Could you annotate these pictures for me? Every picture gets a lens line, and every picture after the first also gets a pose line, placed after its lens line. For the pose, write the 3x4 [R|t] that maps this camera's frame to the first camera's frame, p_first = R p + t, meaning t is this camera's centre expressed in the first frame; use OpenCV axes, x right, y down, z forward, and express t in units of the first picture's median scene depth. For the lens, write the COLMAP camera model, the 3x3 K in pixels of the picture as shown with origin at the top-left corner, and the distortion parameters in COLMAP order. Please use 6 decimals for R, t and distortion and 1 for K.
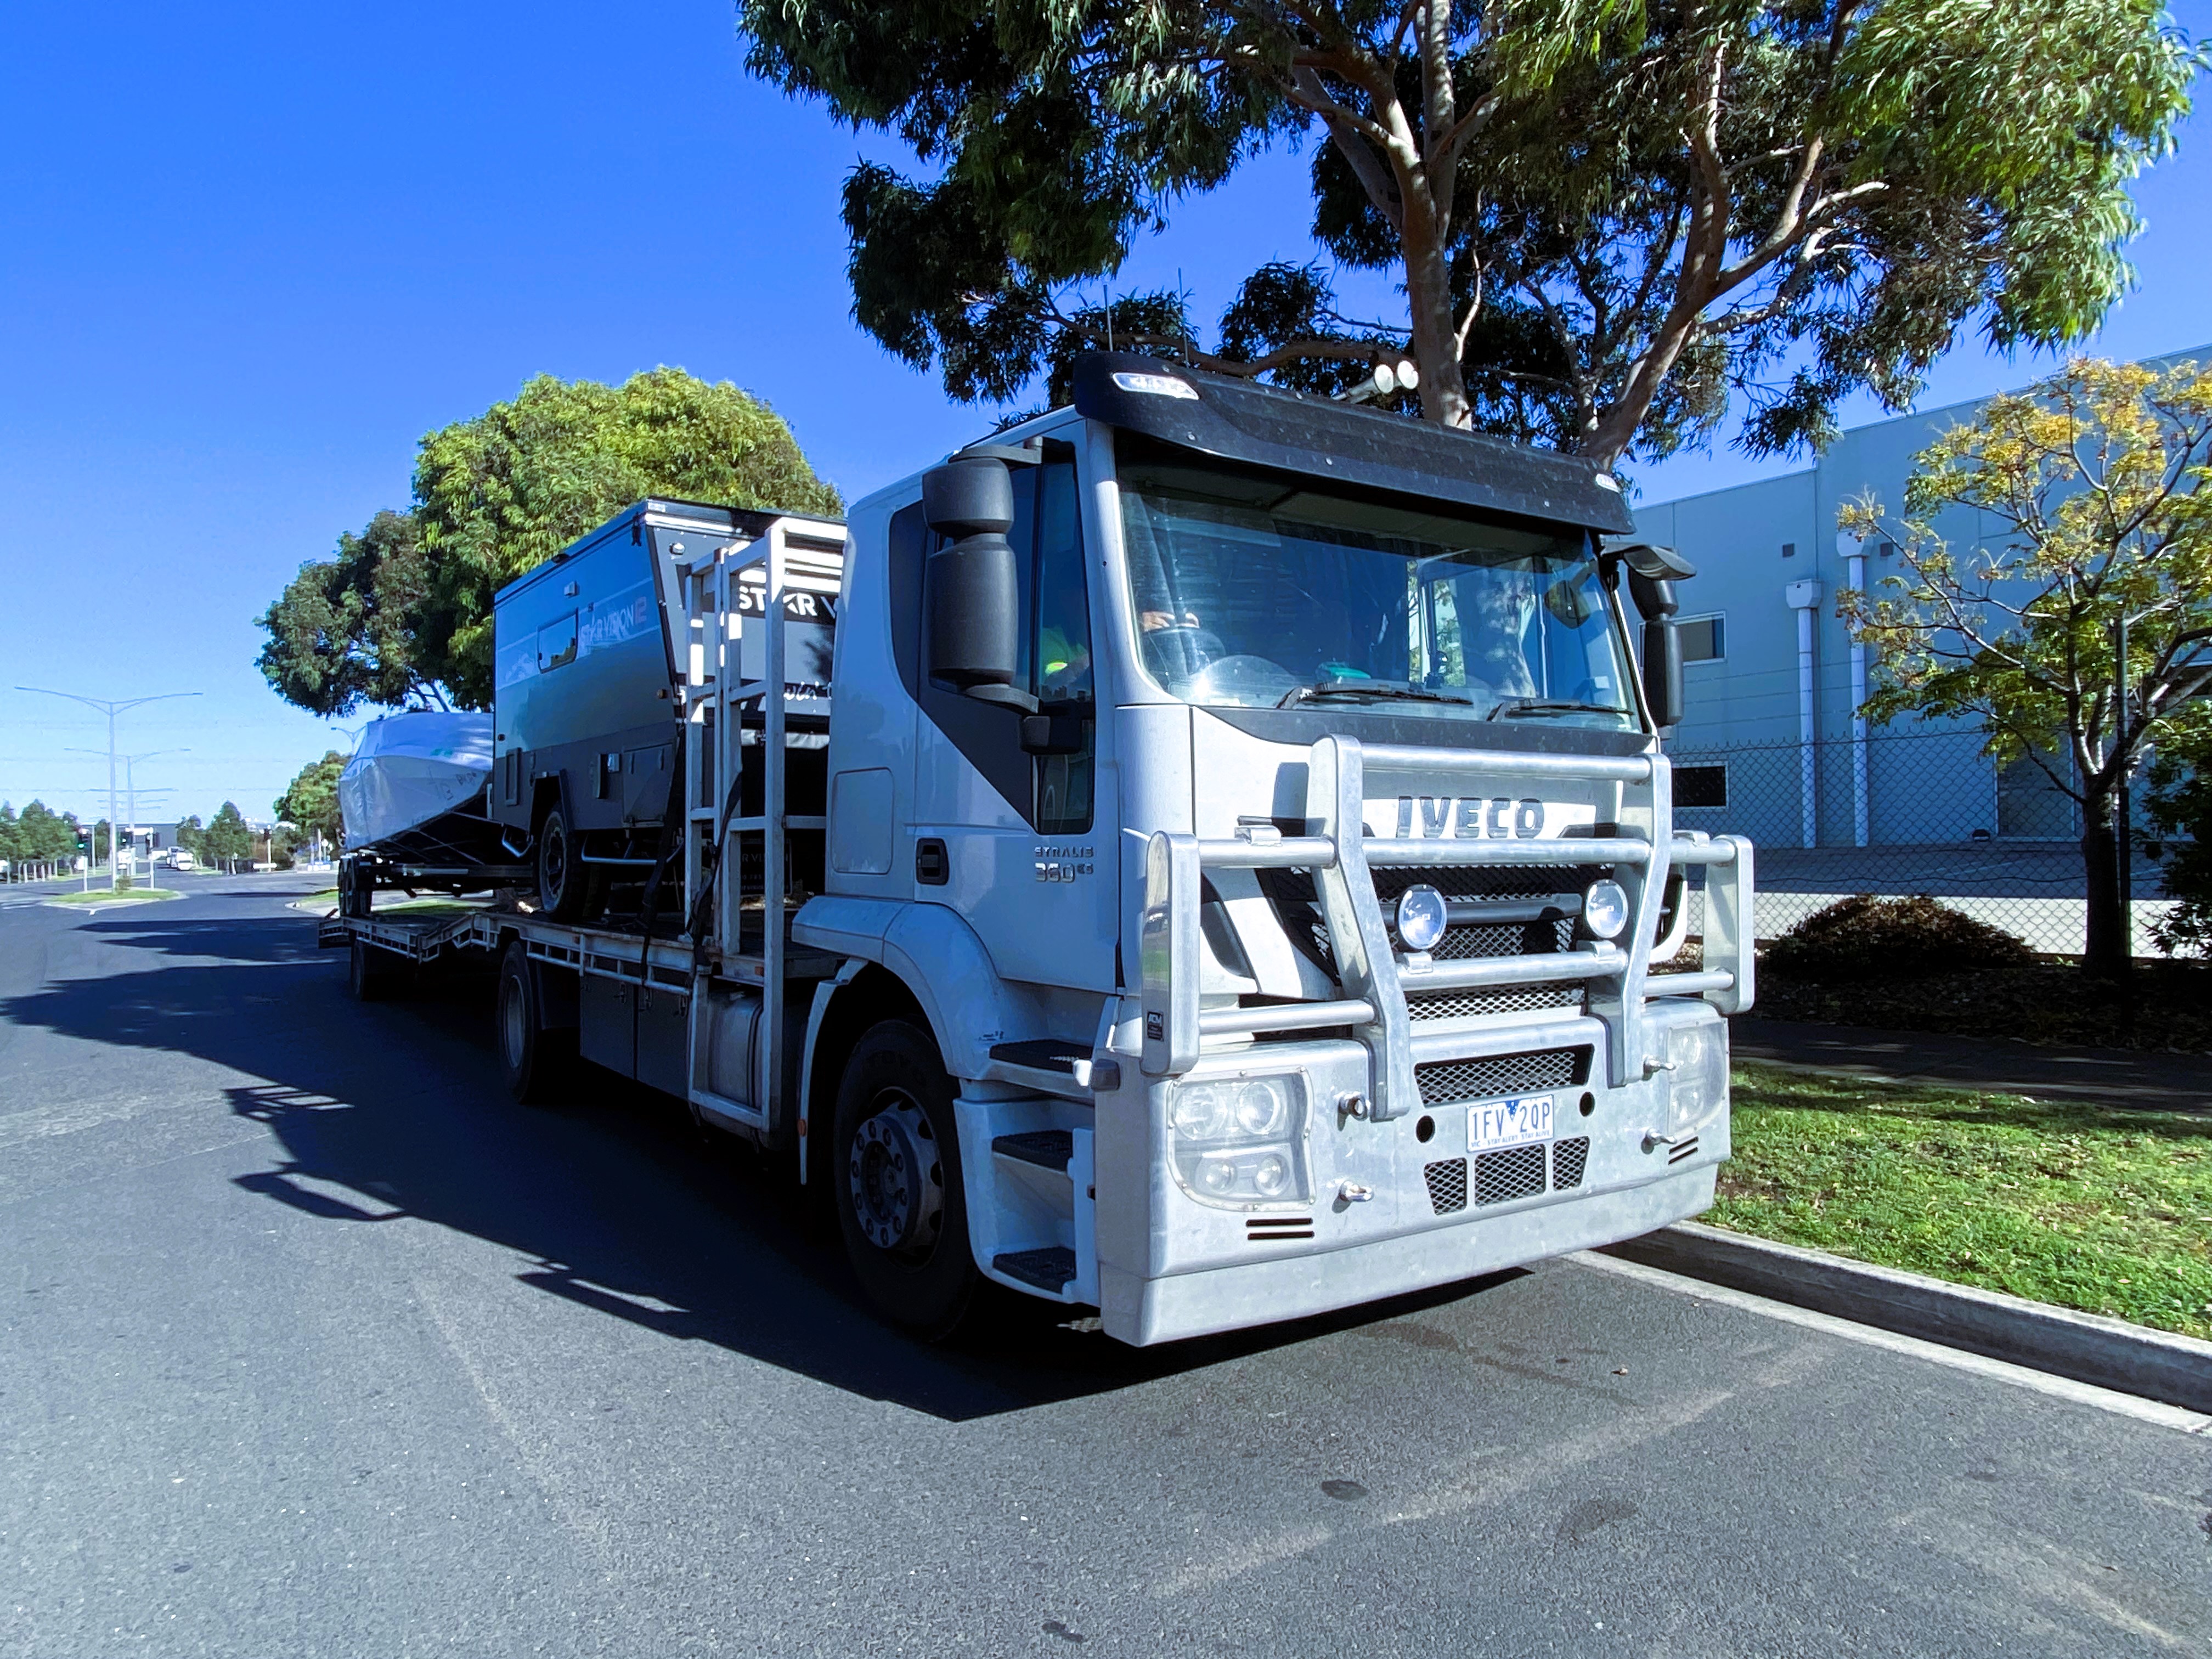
lens RADIAL K [[1455.5, 0, 1106.0], [0, 1455.5, 829.5], [0, 0, 1]] dist [0.062548, -0.079823]
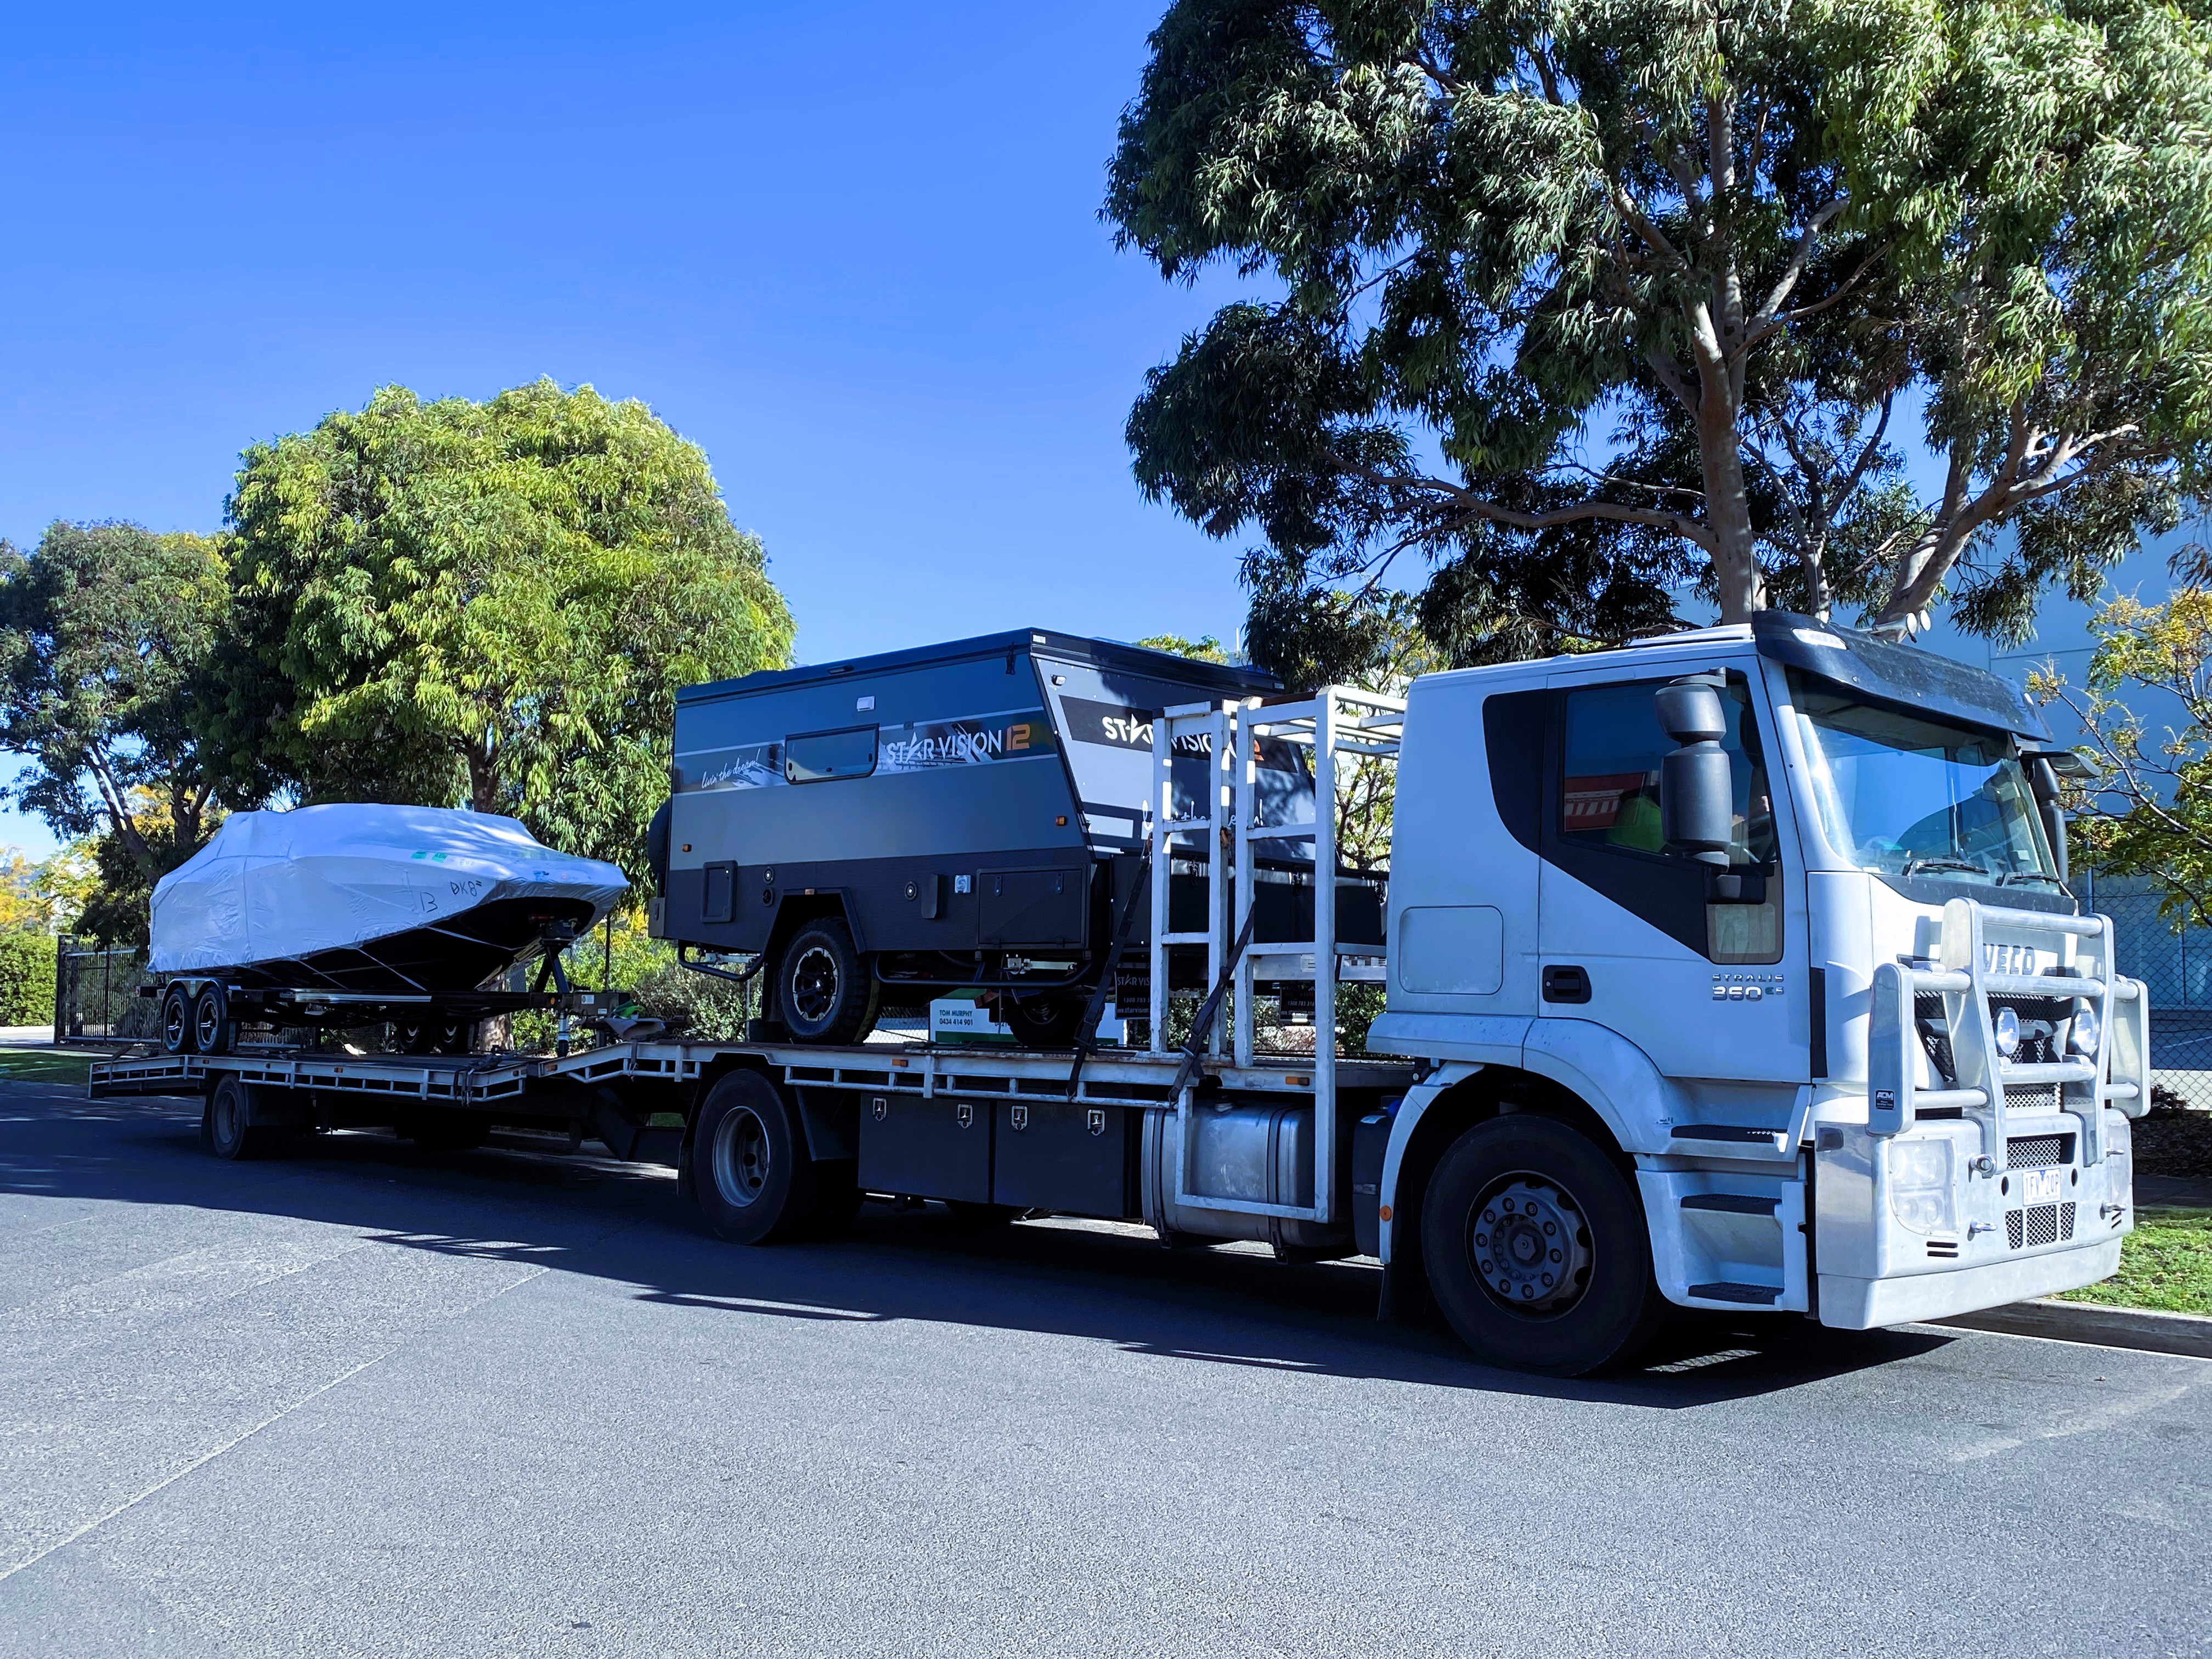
lens RADIAL K [[2023.4, 0, 1106.0], [0, 2023.4, 829.5], [0, 0, 1]] dist [0.007614, -0.009843]
pose [[0.985573, 0.035203, 0.165552, -0.822555], [-0.023411, 0.997083, -0.072650, 0.025442], [-0.167627, 0.067726, 0.983521, -0.655741]]
